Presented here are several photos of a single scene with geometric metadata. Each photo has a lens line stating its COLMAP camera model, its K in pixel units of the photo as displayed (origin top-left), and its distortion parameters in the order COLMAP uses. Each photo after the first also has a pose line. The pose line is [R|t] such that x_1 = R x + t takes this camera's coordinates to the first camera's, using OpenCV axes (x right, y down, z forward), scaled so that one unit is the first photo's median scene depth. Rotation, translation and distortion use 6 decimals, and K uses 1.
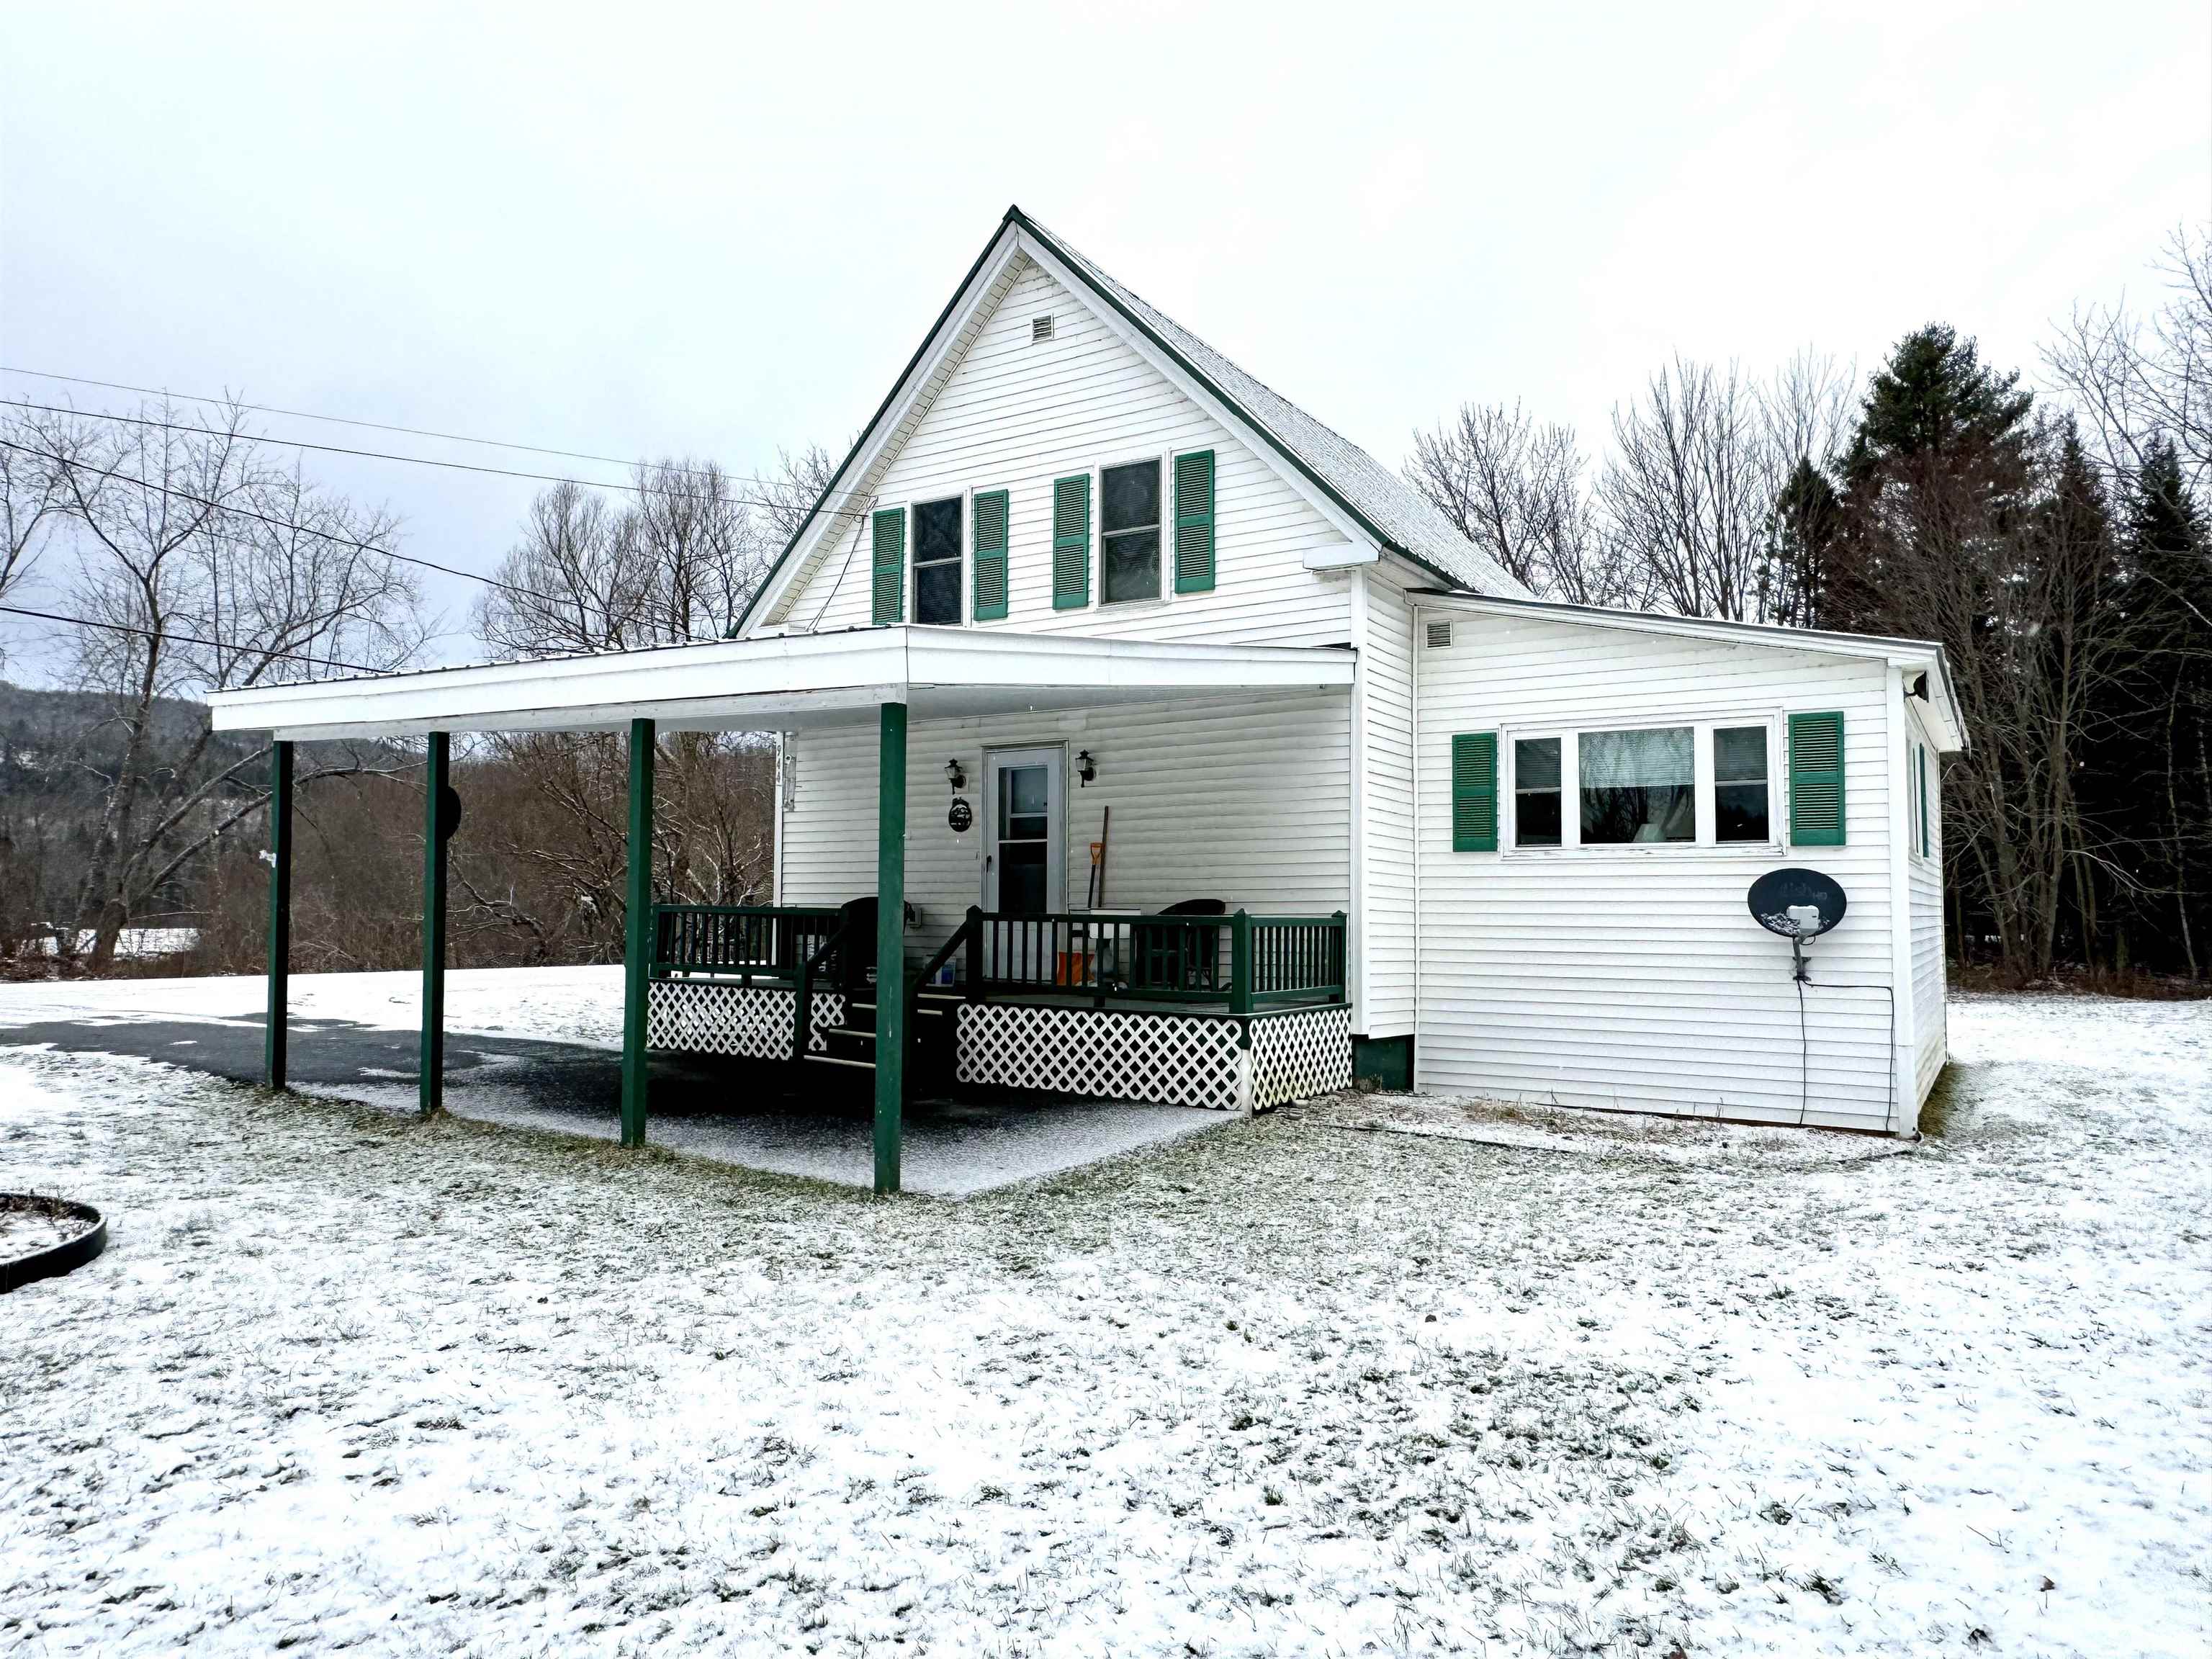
lens RADIAL K [[1449.9, 0, 1108.9], [0, 1449.9, 825.7], [0, 0, 1]] dist [-0.015584, 0.008310]
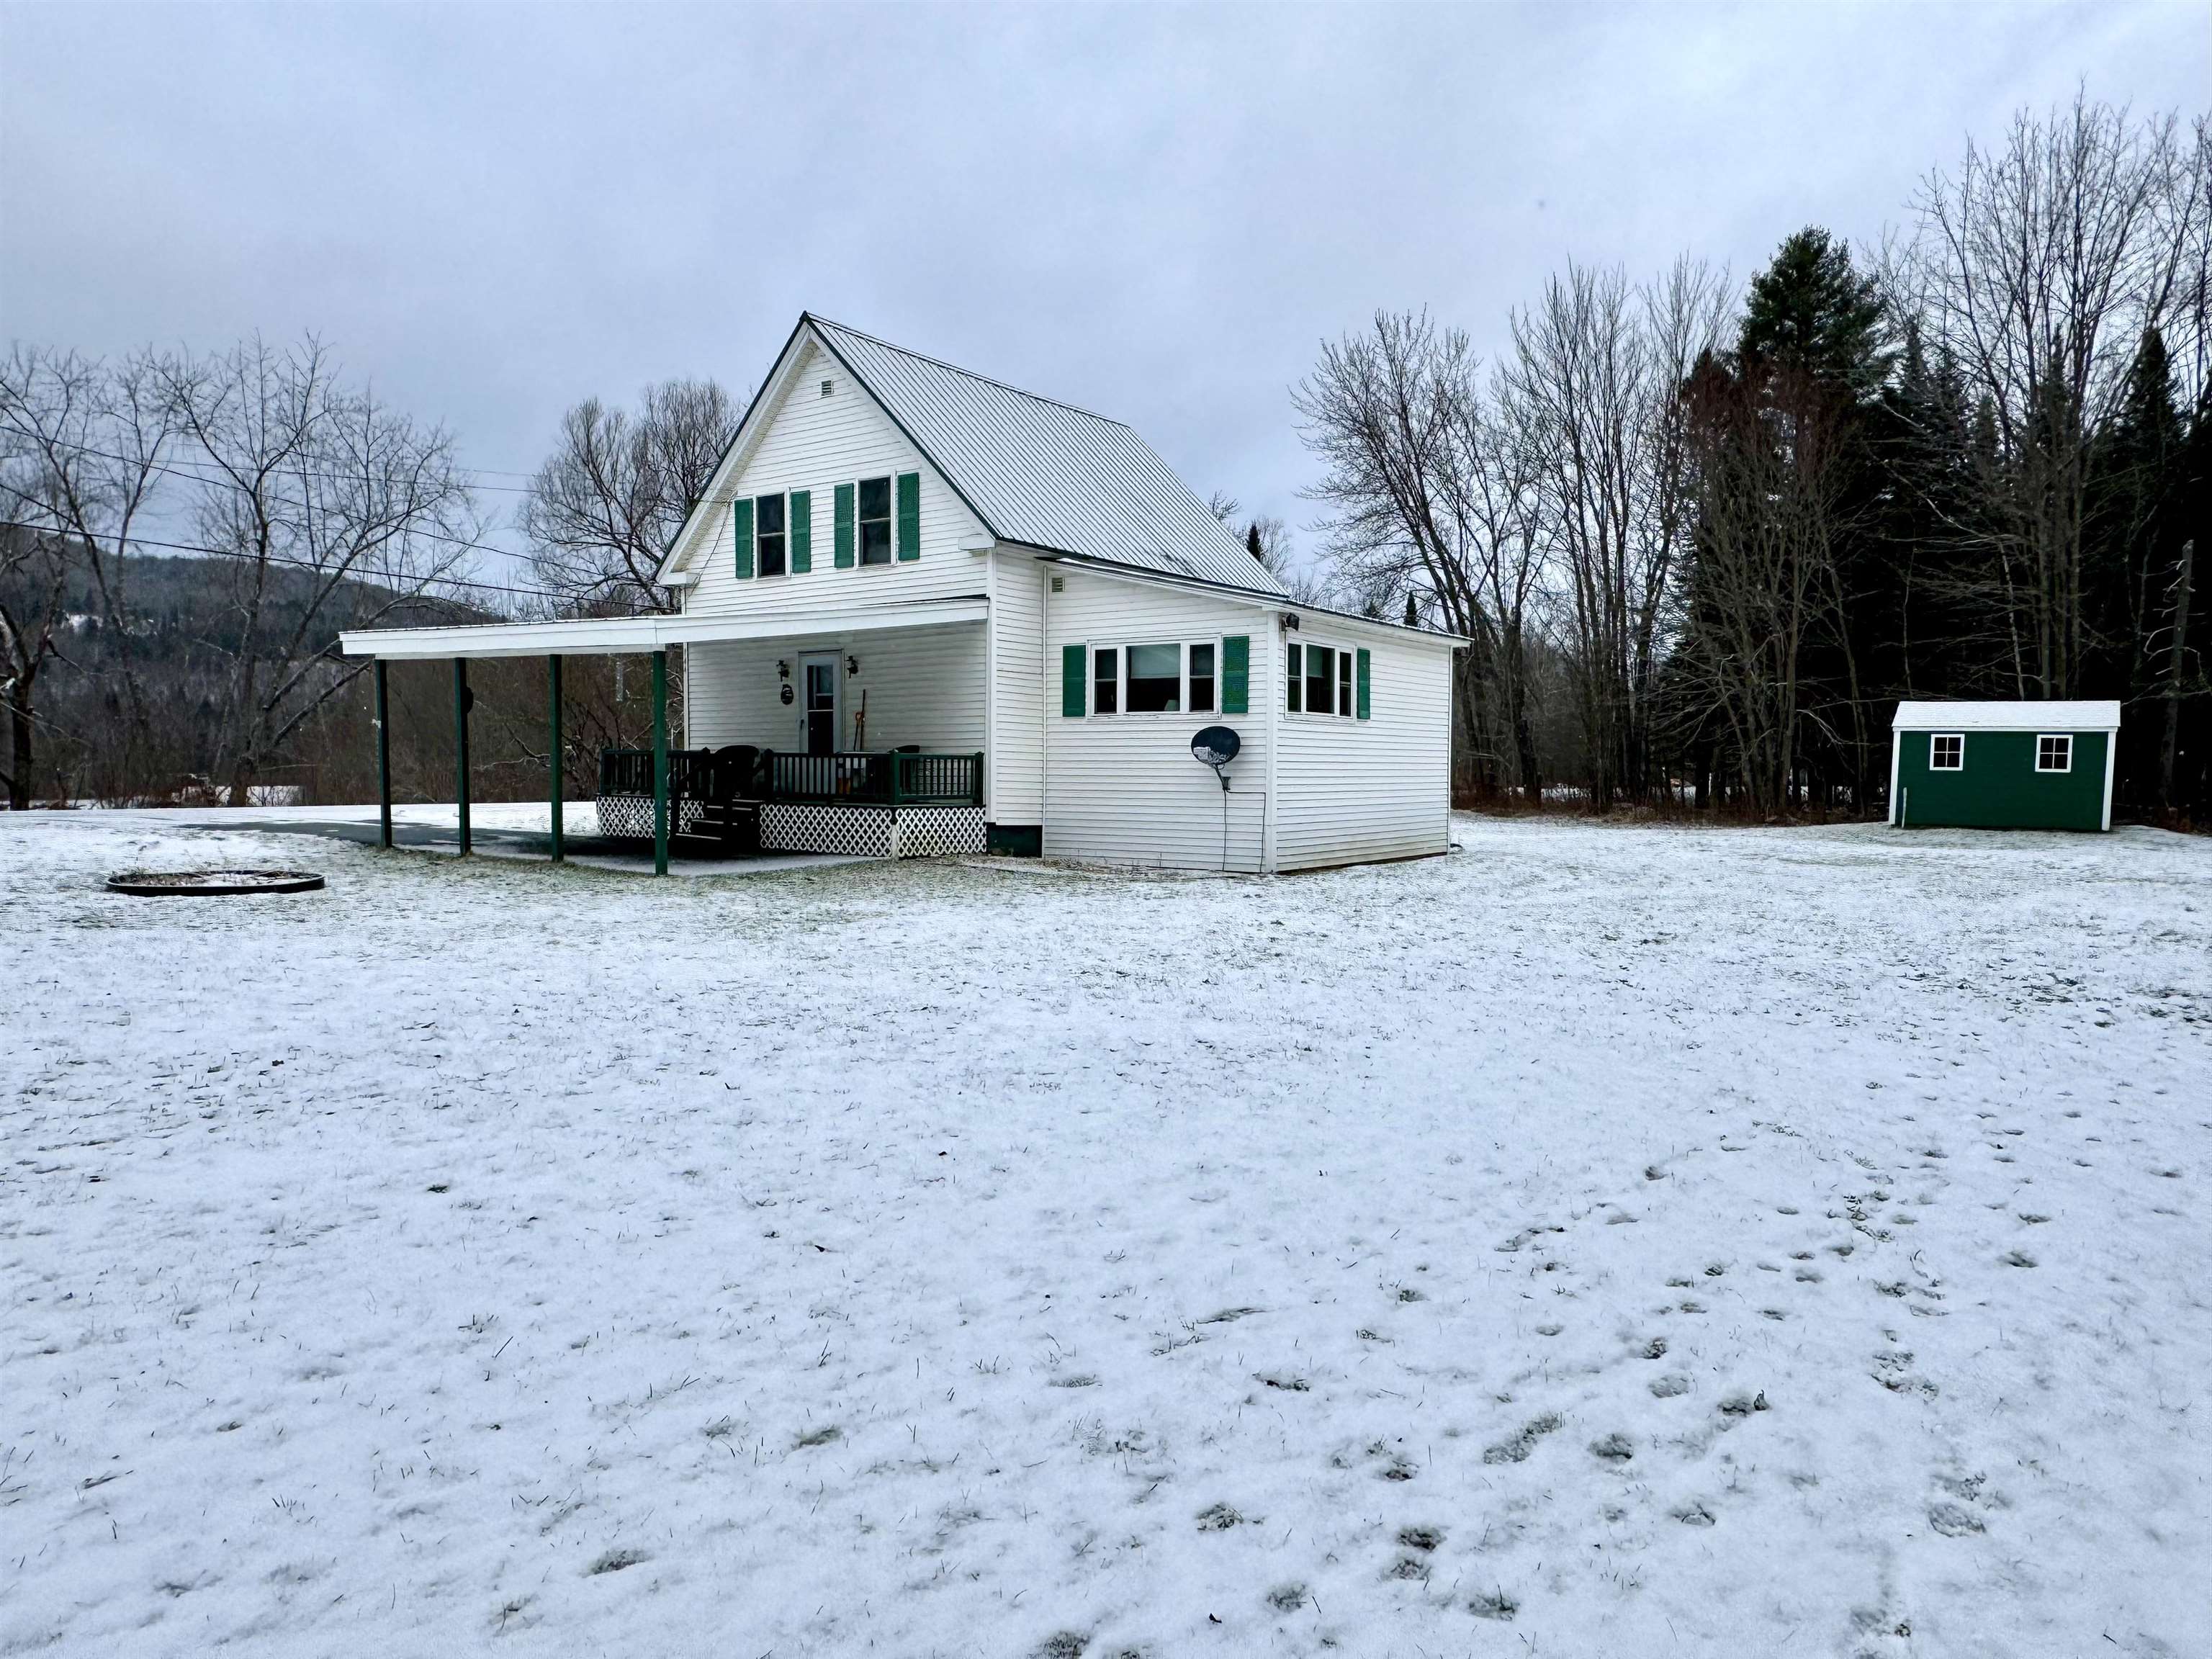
lens RADIAL K [[1449.9, 0, 1107.5], [0, 1449.9, 834.5], [0, 0, 1]] dist [-0.015584, 0.008310]
pose [[0.998832, 0.000726, -0.048309, 0.348532], [0.004325, 0.994529, 0.104370, -0.019830], [0.048121, -0.104458, 0.993364, -0.636149]]
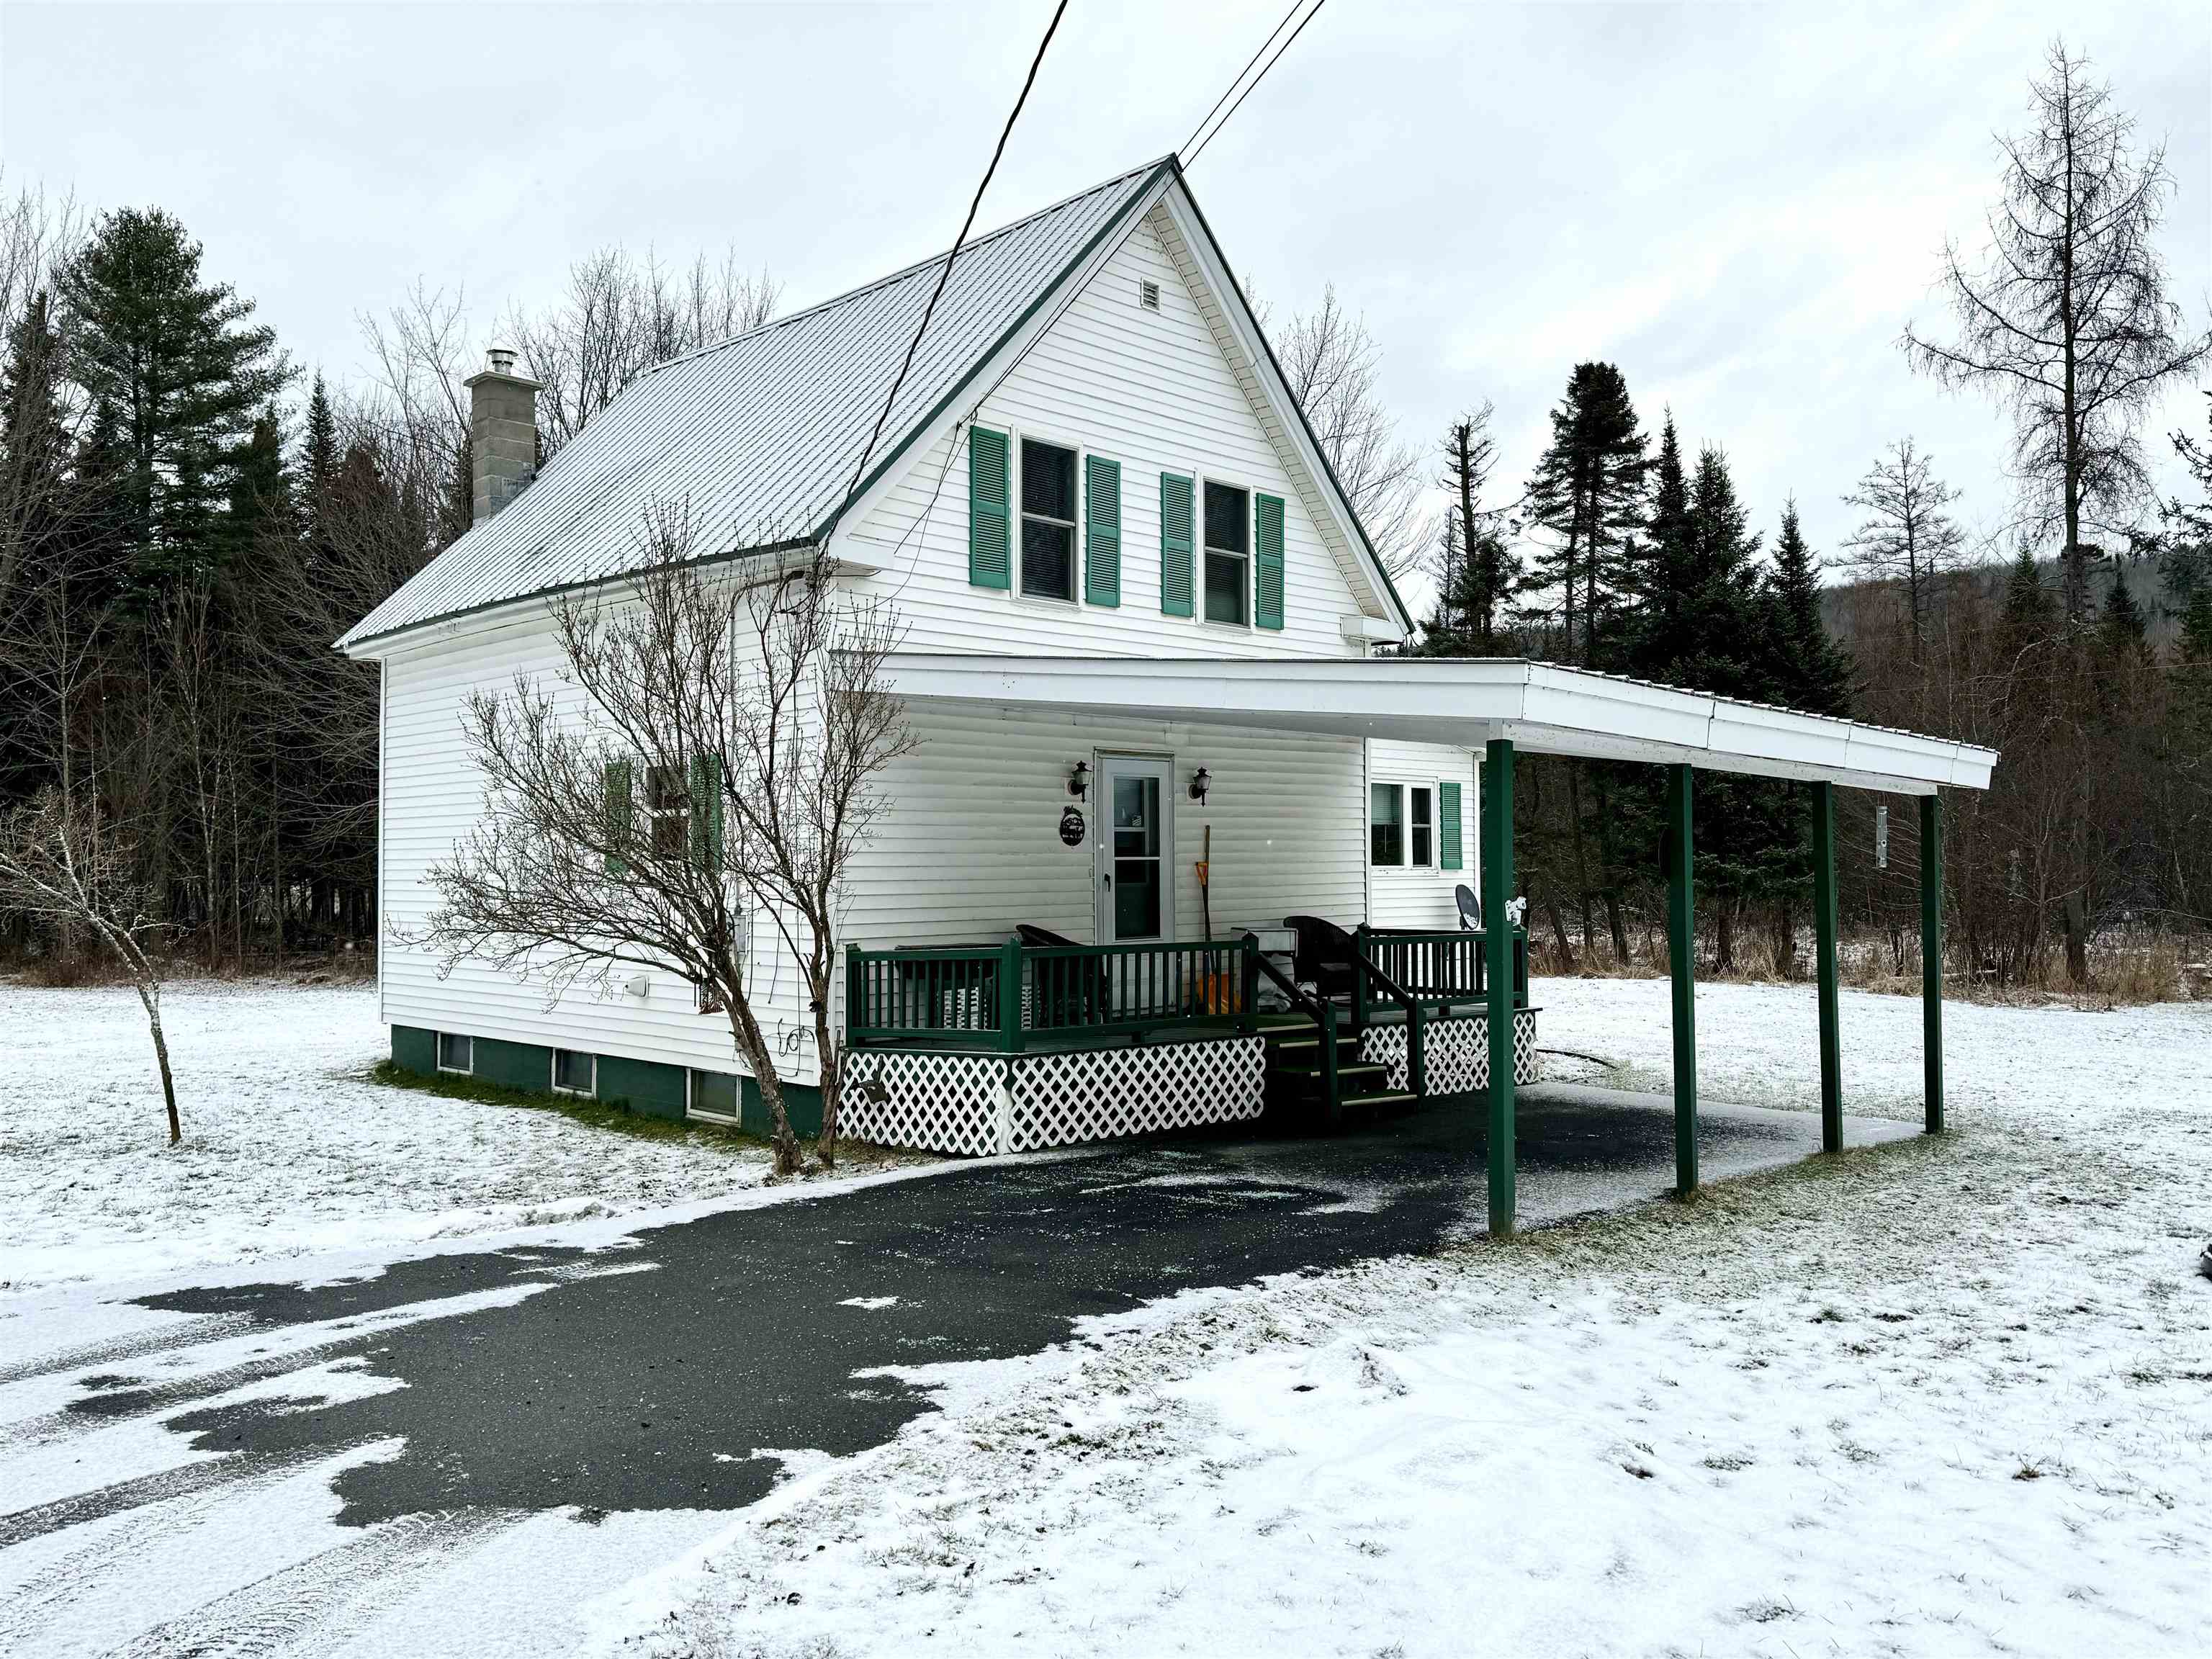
lens RADIAL K [[1737.1, 0, 1111.1], [0, 1737.1, 825.5], [0, 0, 1]] dist [-0.006394, -0.009194]
pose [[0.222868, 0.020688, 0.974629, -1.144534], [-0.048746, 0.998761, -0.010053, 0.001612], [-0.973629, -0.045269, 0.223600, 0.780500]]
